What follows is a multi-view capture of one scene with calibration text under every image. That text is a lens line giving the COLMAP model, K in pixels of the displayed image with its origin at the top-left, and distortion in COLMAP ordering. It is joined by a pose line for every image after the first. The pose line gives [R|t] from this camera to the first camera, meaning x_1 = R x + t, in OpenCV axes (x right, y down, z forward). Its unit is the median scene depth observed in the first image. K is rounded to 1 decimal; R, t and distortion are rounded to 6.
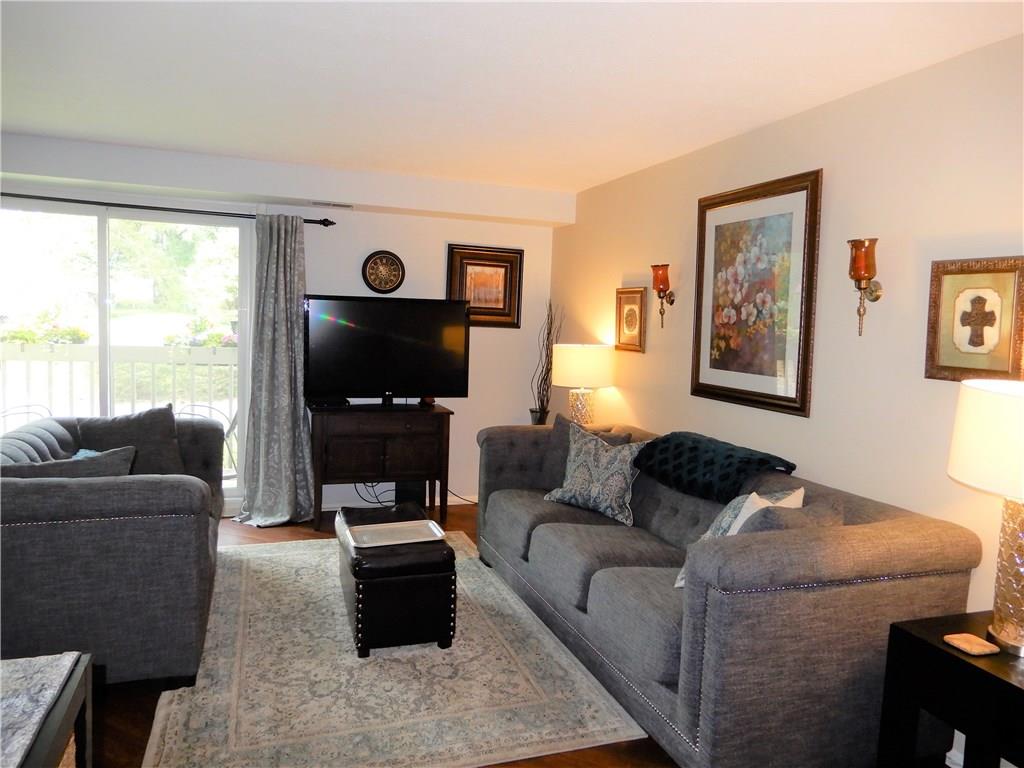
lens RADIAL K [[727.4, 0, 510.3], [0, 727.4, 381.5], [0, 0, 1]] dist [0.002847, -0.001782]
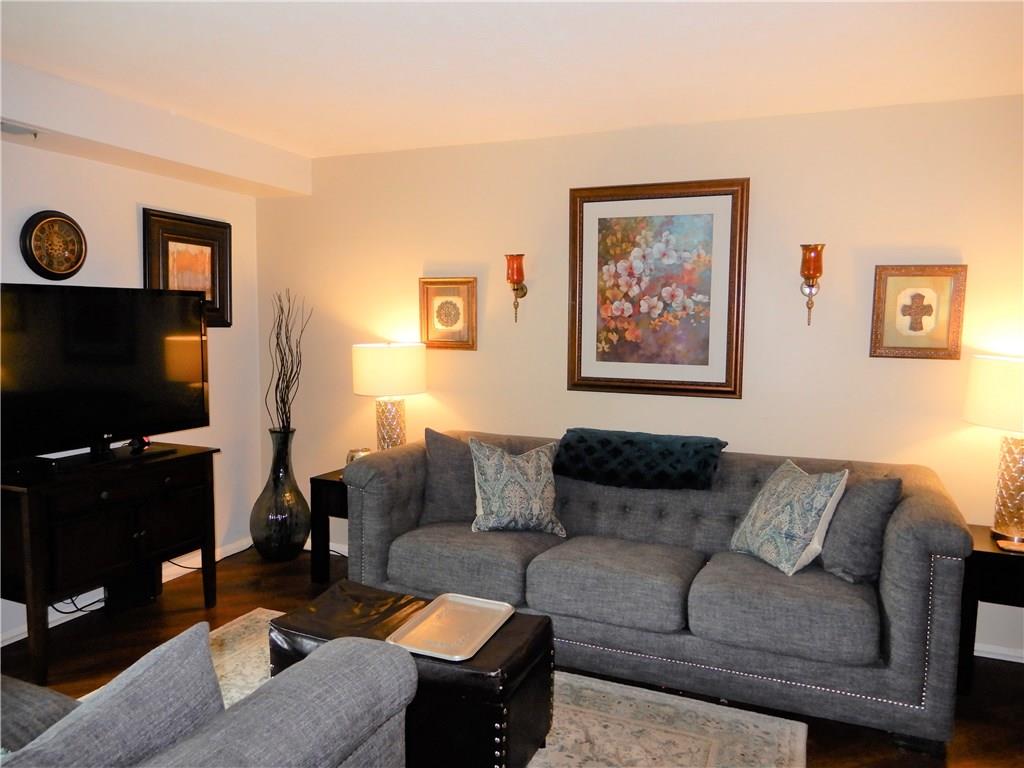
lens RADIAL K [[727.4, 0, 510.3], [0, 727.4, 381.5], [0, 0, 1]] dist [0.002847, -0.001782]
pose [[0.671657, -0.093013, 0.735000, -0.573998], [0.076309, 0.995497, 0.056246, -0.059258], [-0.736922, 0.018308, 0.675730, 0.437076]]
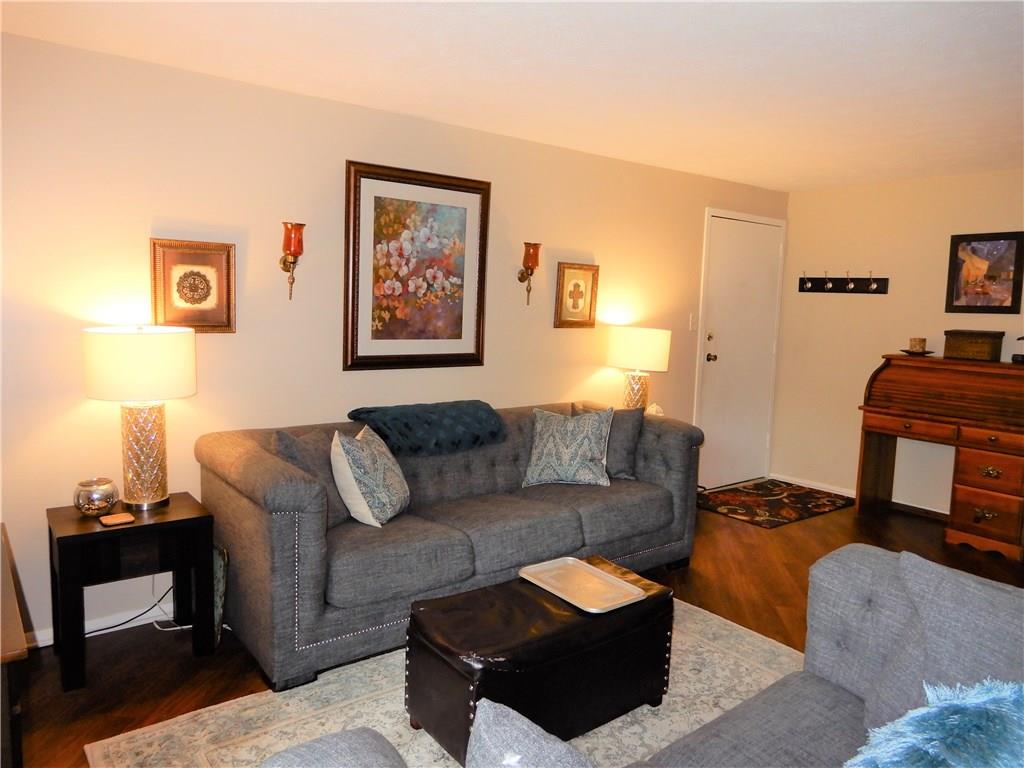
lens RADIAL K [[727.4, 0, 510.3], [0, 727.4, 381.5], [0, 0, 1]] dist [0.002847, -0.001782]
pose [[-0.313568, -0.155349, 0.936772, -0.776229], [0.036582, 0.983818, 0.175396, -0.137922], [-0.948861, 0.089267, -0.302810, 1.193357]]
